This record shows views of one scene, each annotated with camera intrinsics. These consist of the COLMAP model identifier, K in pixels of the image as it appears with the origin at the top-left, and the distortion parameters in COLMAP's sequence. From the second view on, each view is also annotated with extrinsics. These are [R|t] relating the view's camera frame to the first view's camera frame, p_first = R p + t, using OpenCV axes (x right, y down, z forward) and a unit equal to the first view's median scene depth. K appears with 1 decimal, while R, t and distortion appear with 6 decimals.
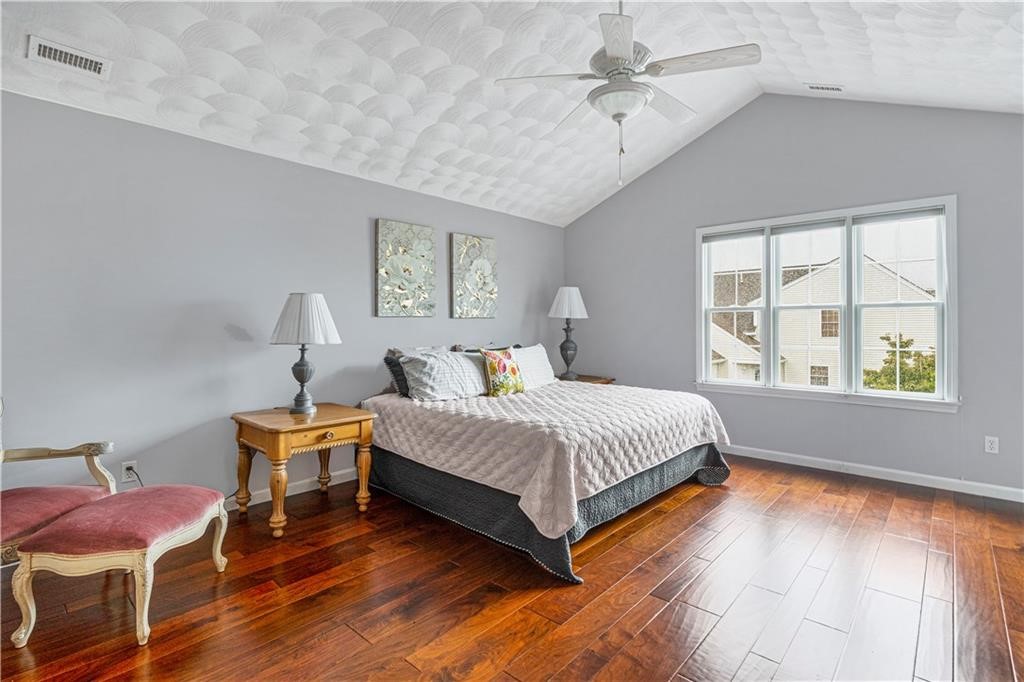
lens RADIAL K [[483.5, 0, 513.3], [0, 483.5, 324.9], [0, 0, 1]] dist [-0.001234, -0.000230]
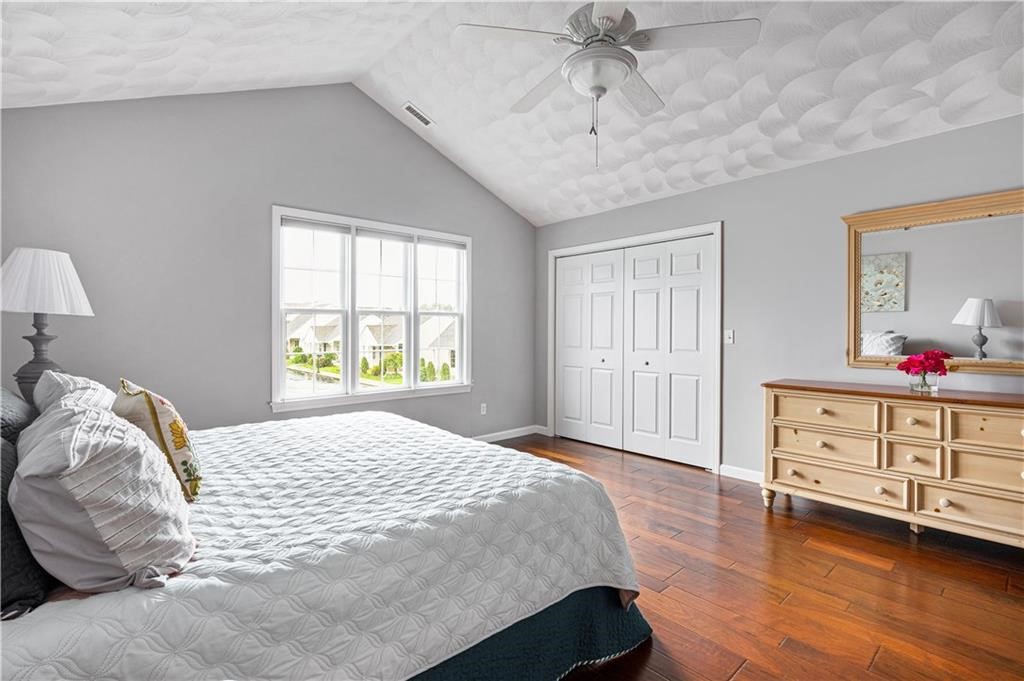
lens RADIAL K [[483.5, 0, 513.3], [0, 483.5, 324.4], [0, 0, 1]] dist [-0.001234, -0.000230]
pose [[0.108455, 0.005022, 0.994089, -0.407006], [-0.009006, 0.999951, -0.004069, -0.008441], [-0.994061, -0.008512, 0.108495, 0.609915]]
